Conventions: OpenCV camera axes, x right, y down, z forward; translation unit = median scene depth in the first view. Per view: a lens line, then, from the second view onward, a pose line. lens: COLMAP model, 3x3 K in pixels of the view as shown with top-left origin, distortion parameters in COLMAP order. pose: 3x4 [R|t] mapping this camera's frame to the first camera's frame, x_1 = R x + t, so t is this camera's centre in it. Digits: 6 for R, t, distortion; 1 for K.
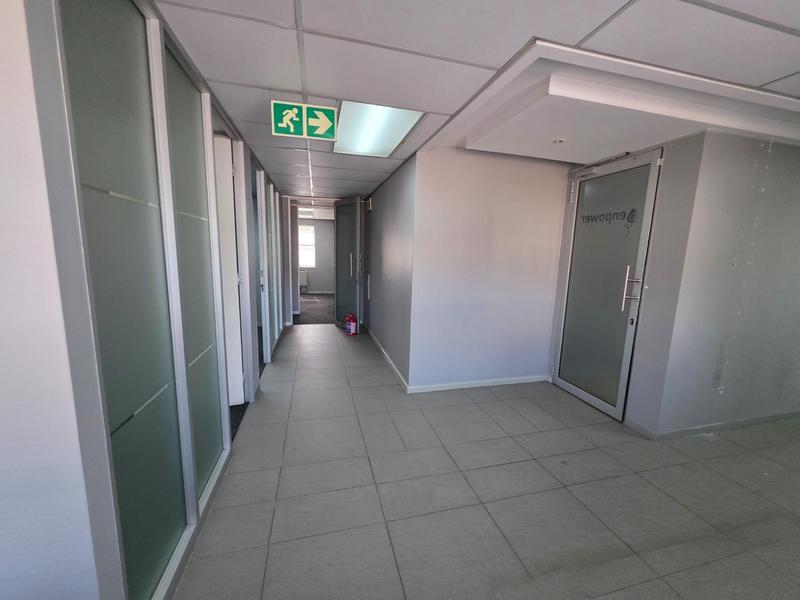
lens RADIAL K [[319.7, 0, 403.3], [0, 319.7, 299.8], [0, 0, 1]] dist [0.004508, -0.000165]
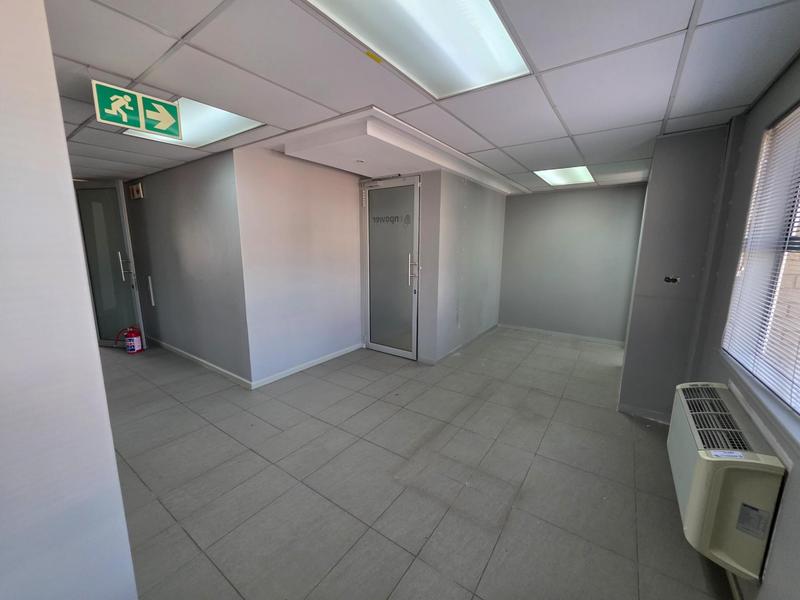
lens RADIAL K [[319.7, 0, 399.9], [0, 319.7, 301.2], [0, 0, 1]] dist [0.004508, -0.000165]
pose [[0.770817, -0.139516, 0.621592, -0.259090], [0.114667, 0.990173, 0.080049, -0.014727], [-0.626652, 0.009573, 0.779241, -0.102987]]
